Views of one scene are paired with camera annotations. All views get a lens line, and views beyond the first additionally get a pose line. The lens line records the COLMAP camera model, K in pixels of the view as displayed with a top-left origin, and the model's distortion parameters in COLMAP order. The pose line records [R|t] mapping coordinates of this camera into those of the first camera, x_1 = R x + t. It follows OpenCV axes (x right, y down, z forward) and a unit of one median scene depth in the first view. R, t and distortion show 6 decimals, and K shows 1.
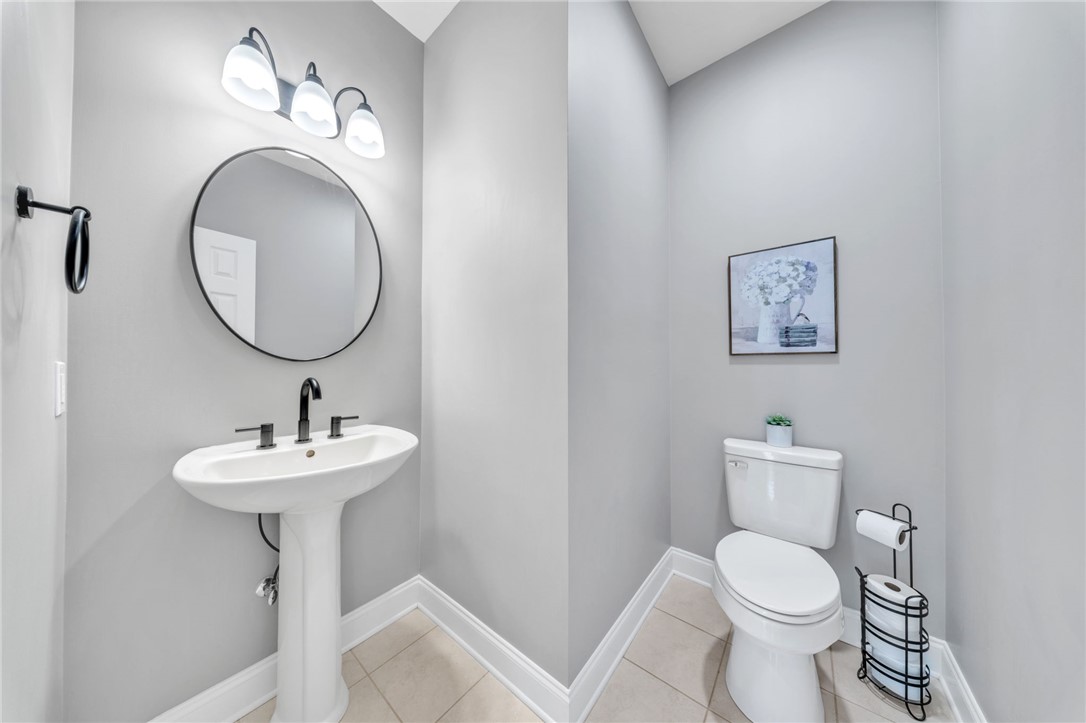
lens RADIAL K [[319.5, 0, 542.2], [0, 319.5, 360.8], [0, 0, 1]] dist [0.000833, -0.000009]
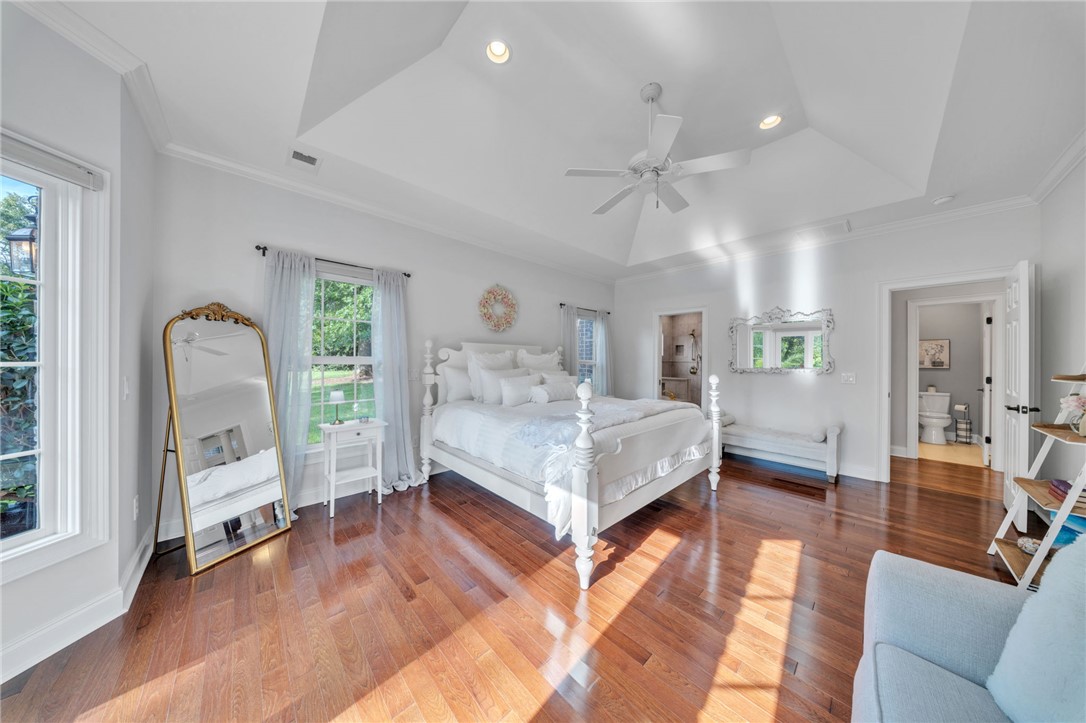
lens RADIAL K [[319.5, 0, 541.6], [0, 319.5, 363.1], [0, 0, 1]] dist [0.000833, -0.000009]
pose [[0.992010, 0.007653, -0.125926, -3.567060], [-0.006461, 0.999930, 0.009871, -0.096320], [0.125993, -0.008979, 0.991991, -3.541171]]
